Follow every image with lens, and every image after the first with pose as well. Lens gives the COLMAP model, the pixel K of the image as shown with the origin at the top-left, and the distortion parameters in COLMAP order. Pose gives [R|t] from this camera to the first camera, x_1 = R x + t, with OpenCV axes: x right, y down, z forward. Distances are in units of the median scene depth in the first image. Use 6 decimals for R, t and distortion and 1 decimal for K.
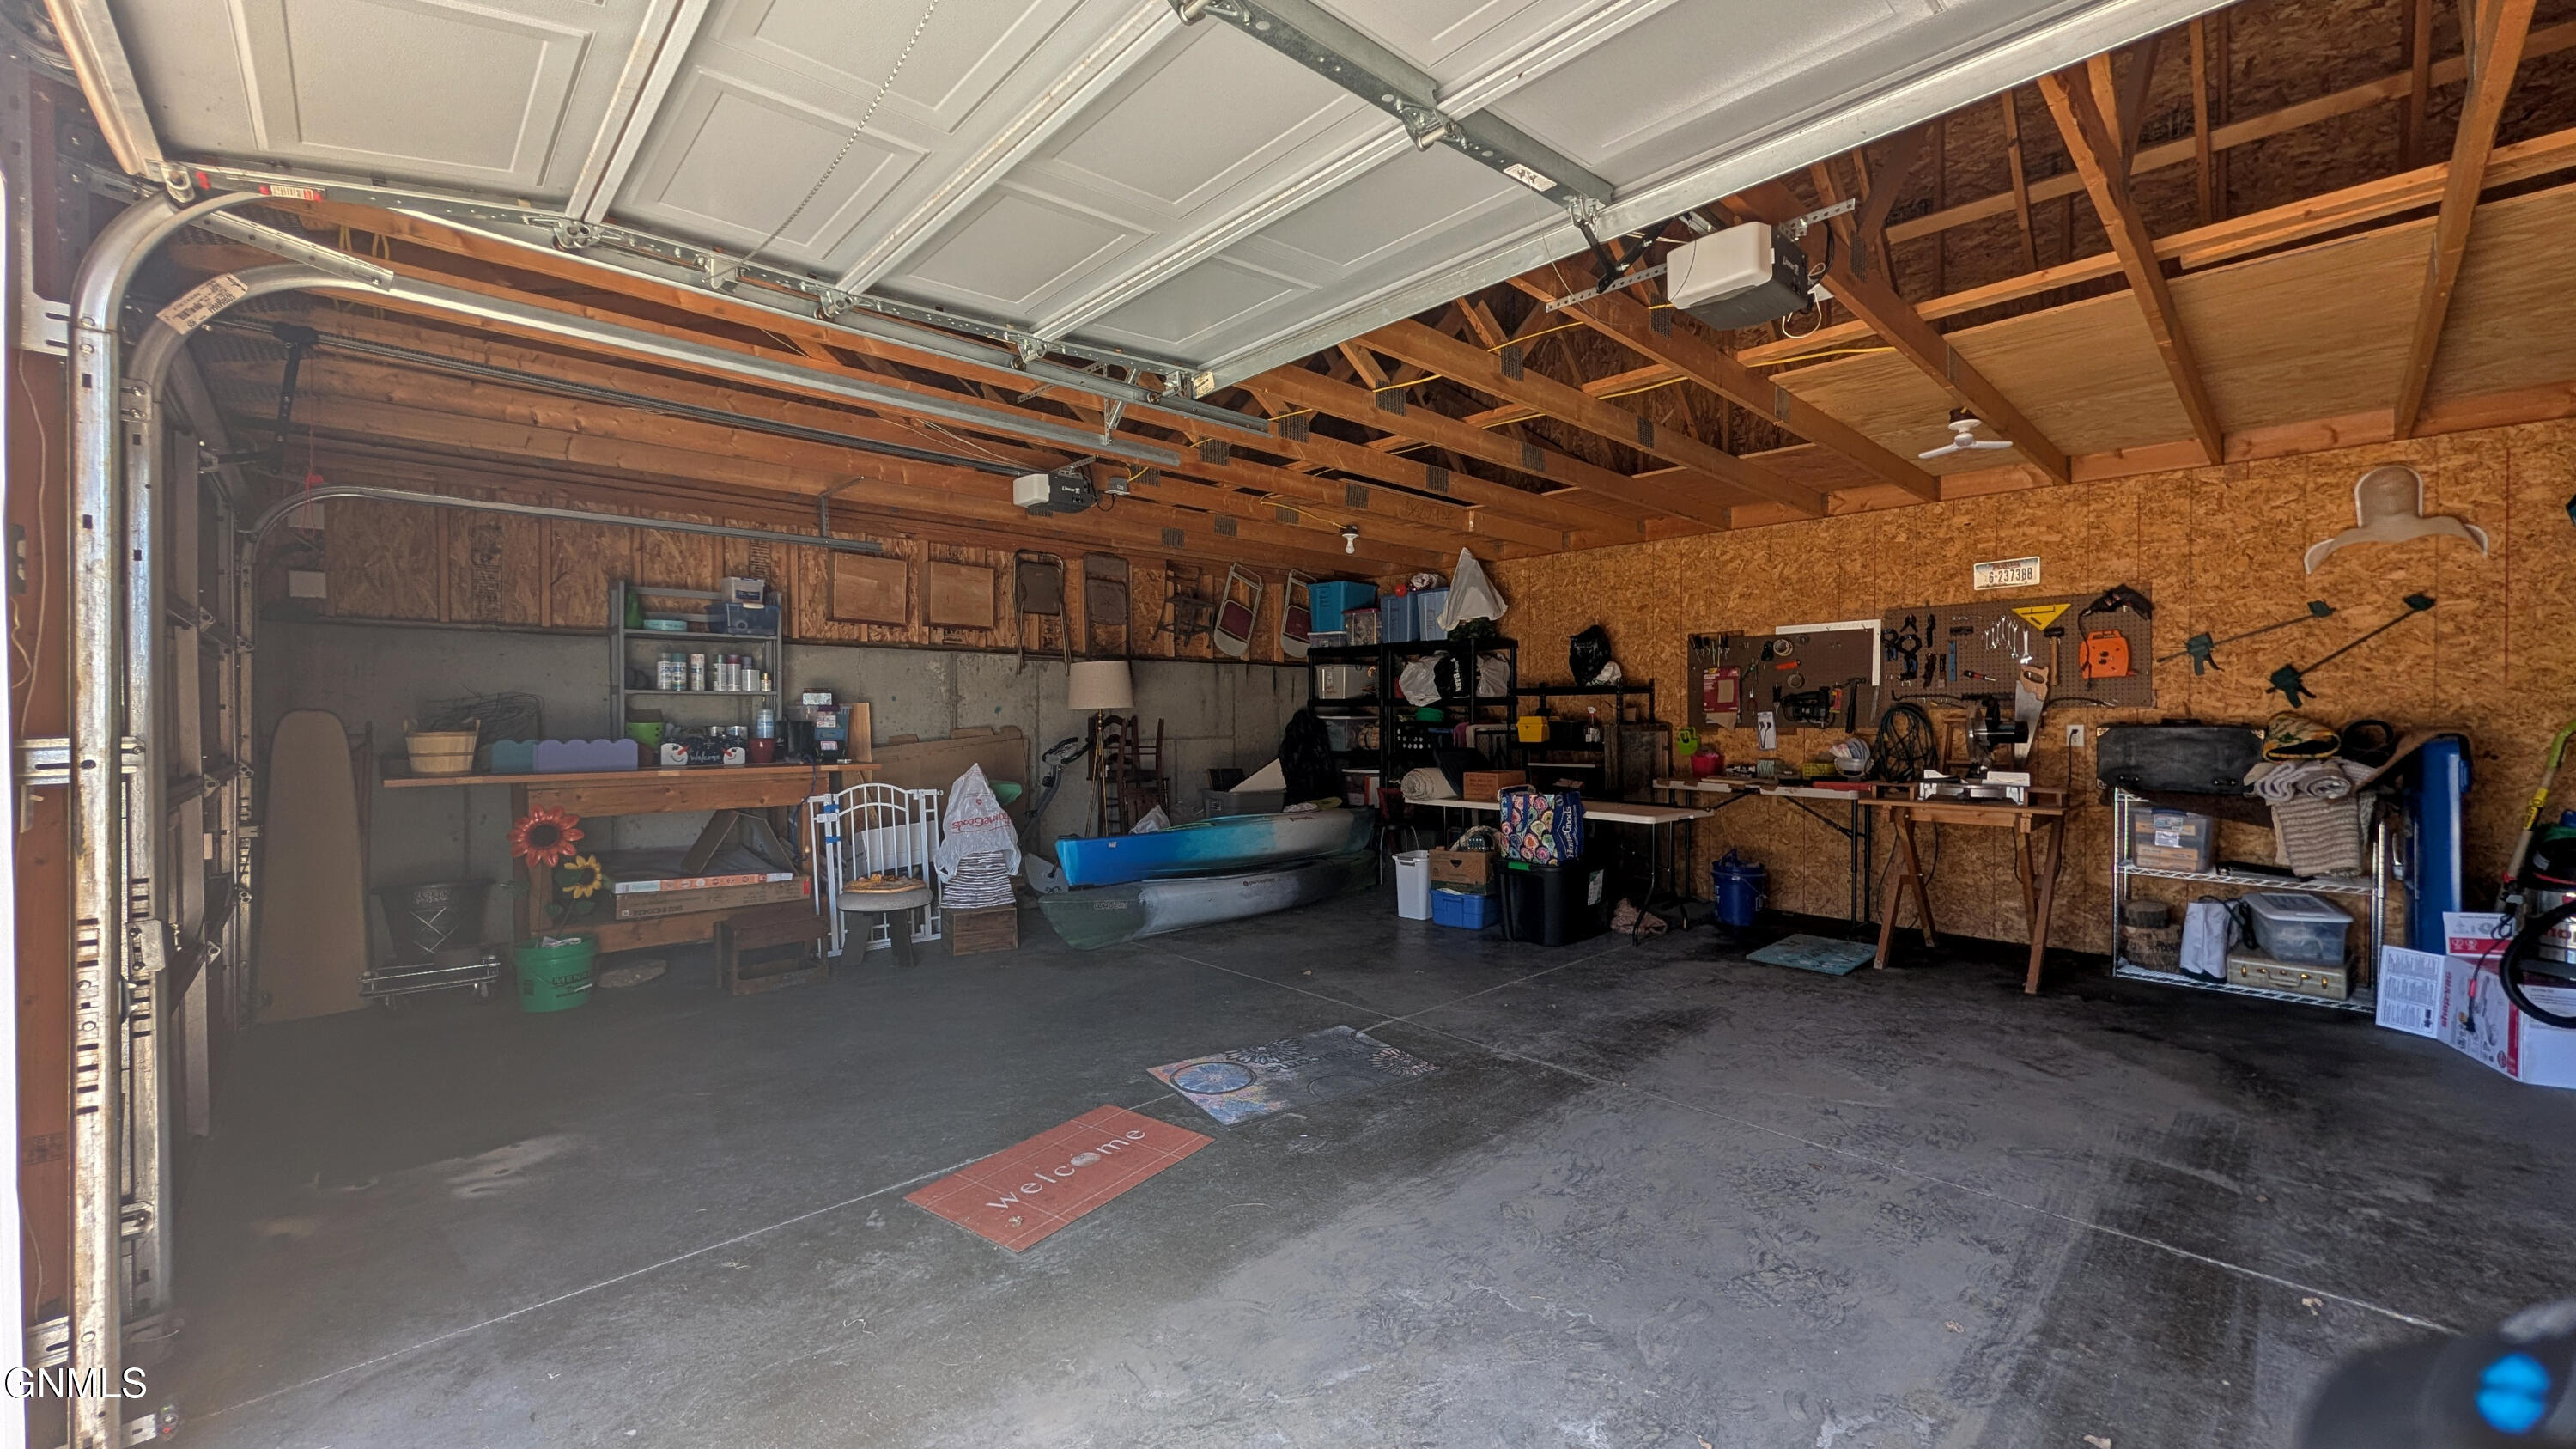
lens RADIAL K [[988.5, 0, 1285.6], [0, 988.5, 724.0], [0, 0, 1]] dist [0.000310, 0.000054]
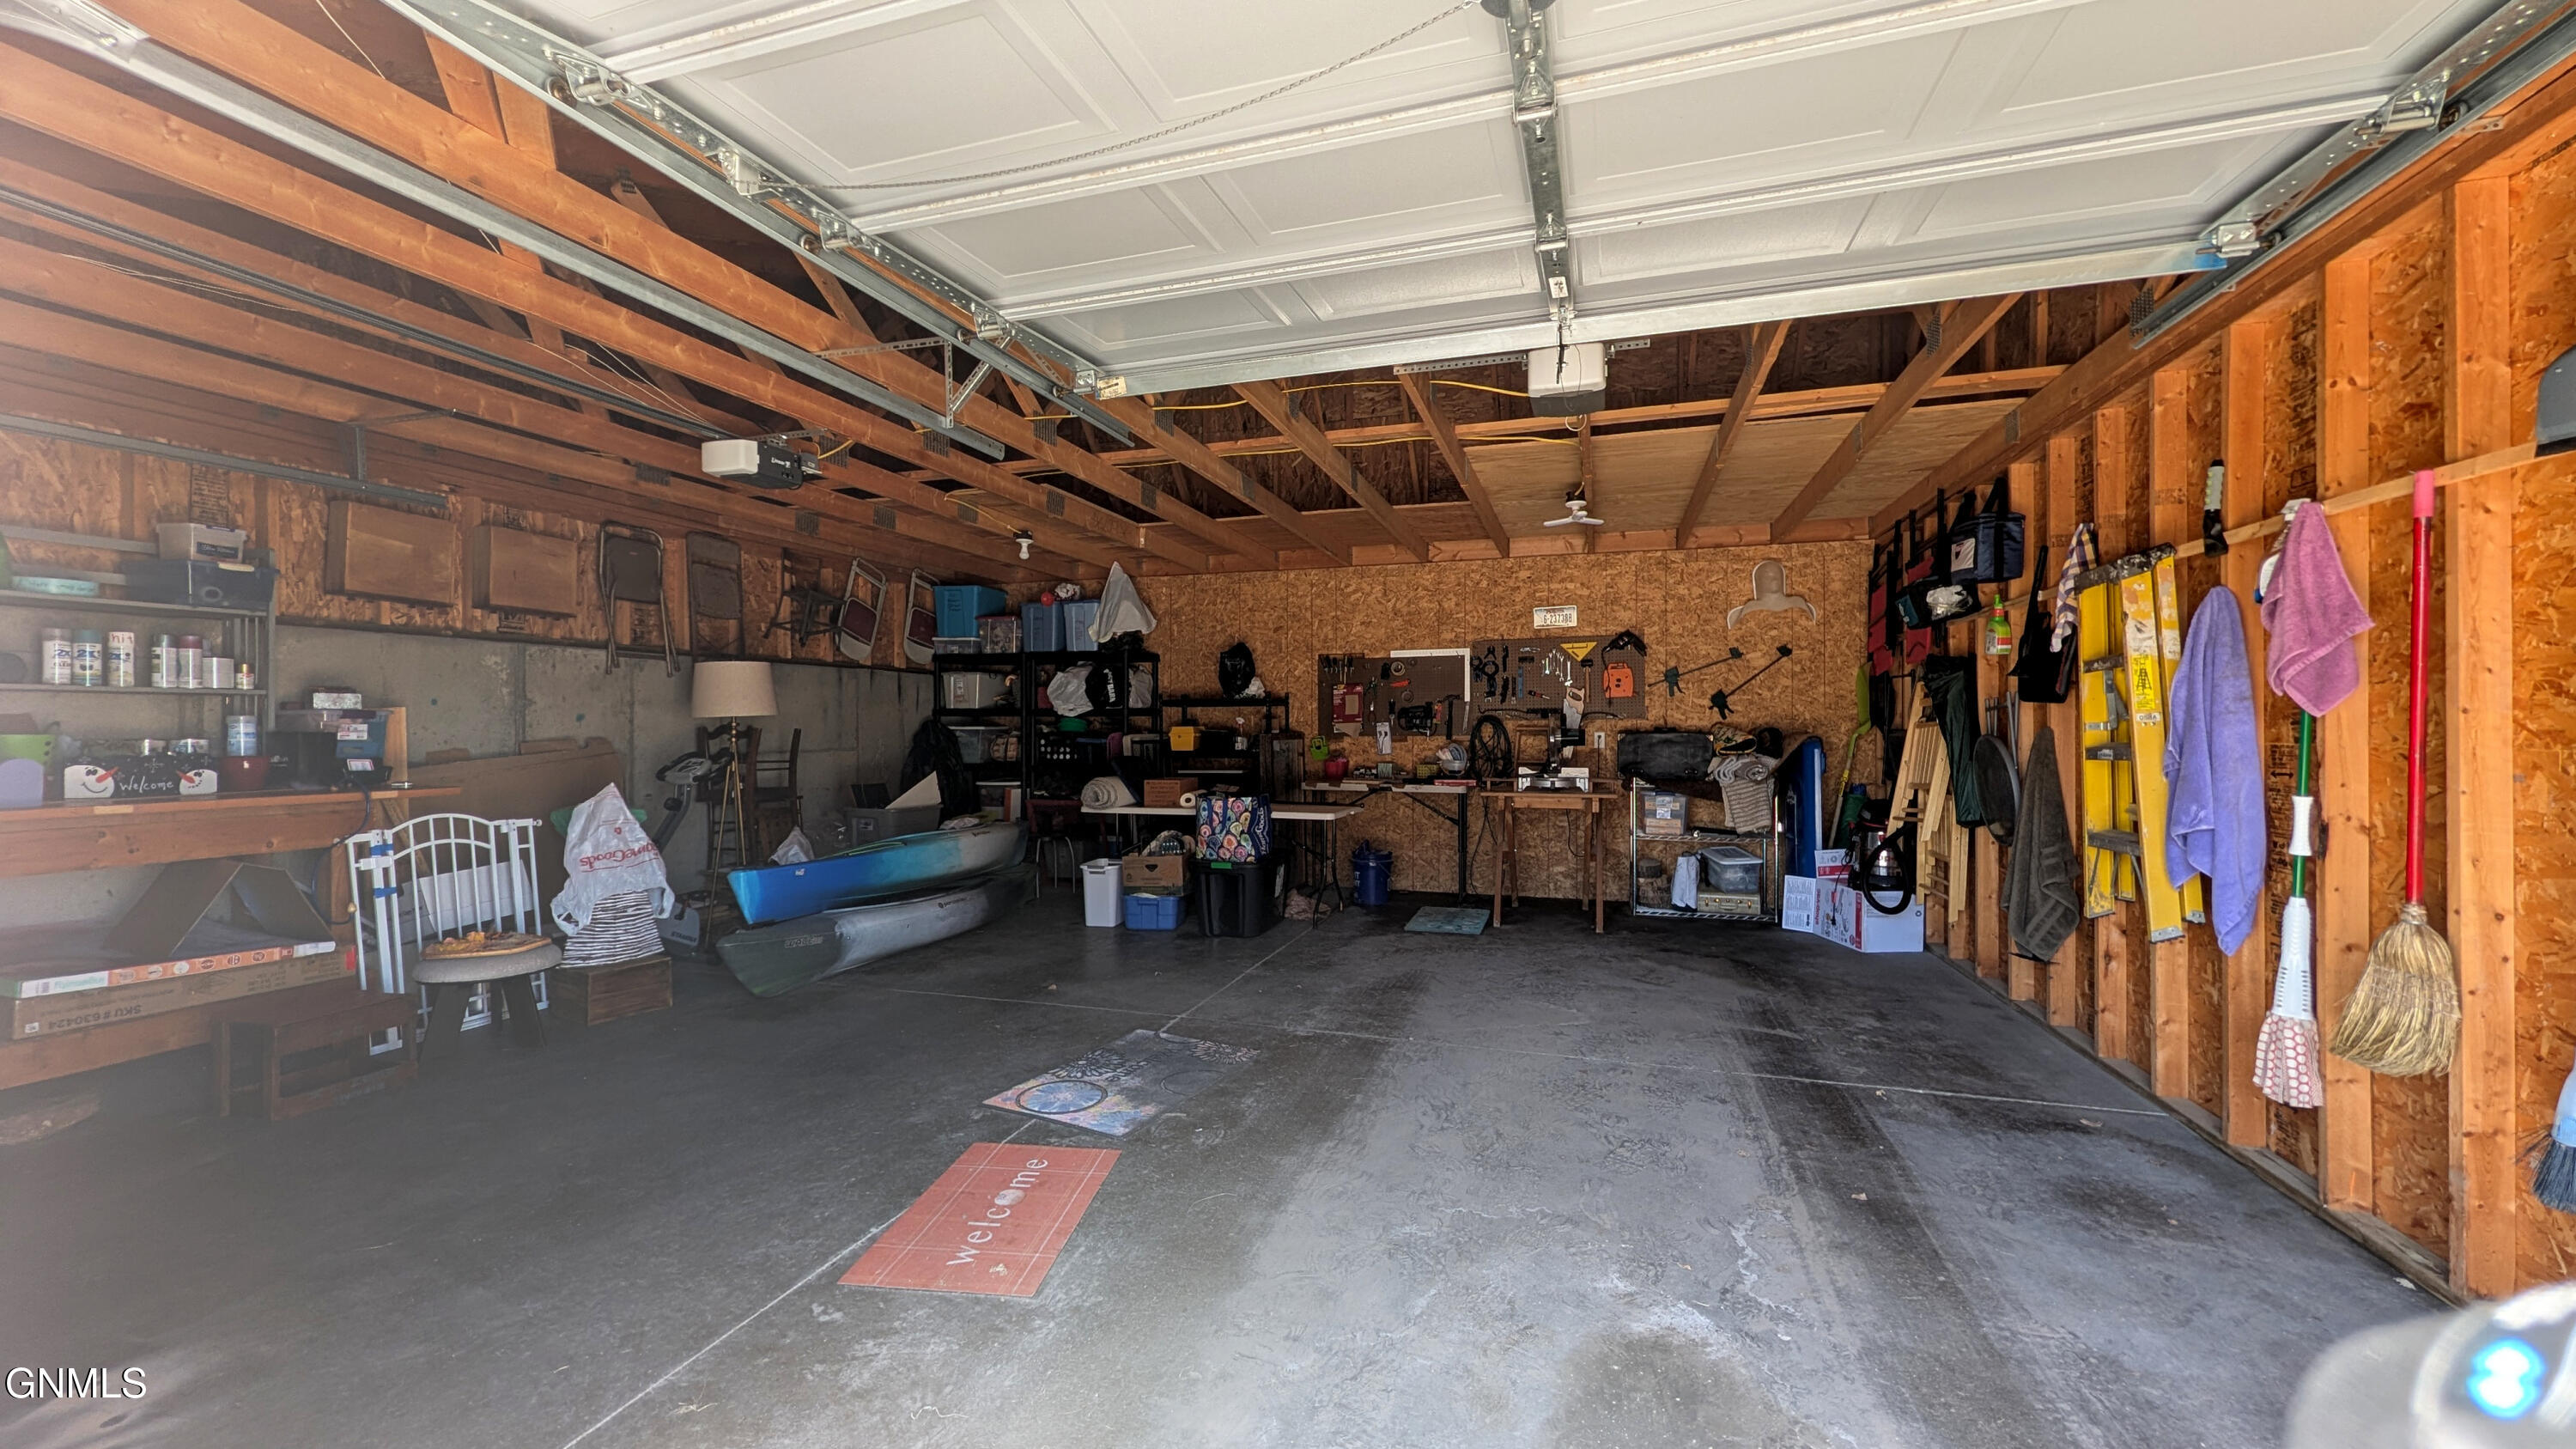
lens RADIAL K [[988.5, 0, 1285.6], [0, 988.5, 724.0], [0, 0, 1]] dist [0.000310, 0.000054]
pose [[0.874820, 0.001503, 0.484445, -0.231222], [0.004755, 0.999920, -0.011690, 0.003584], [-0.484424, 0.012530, 0.874744, 0.028915]]
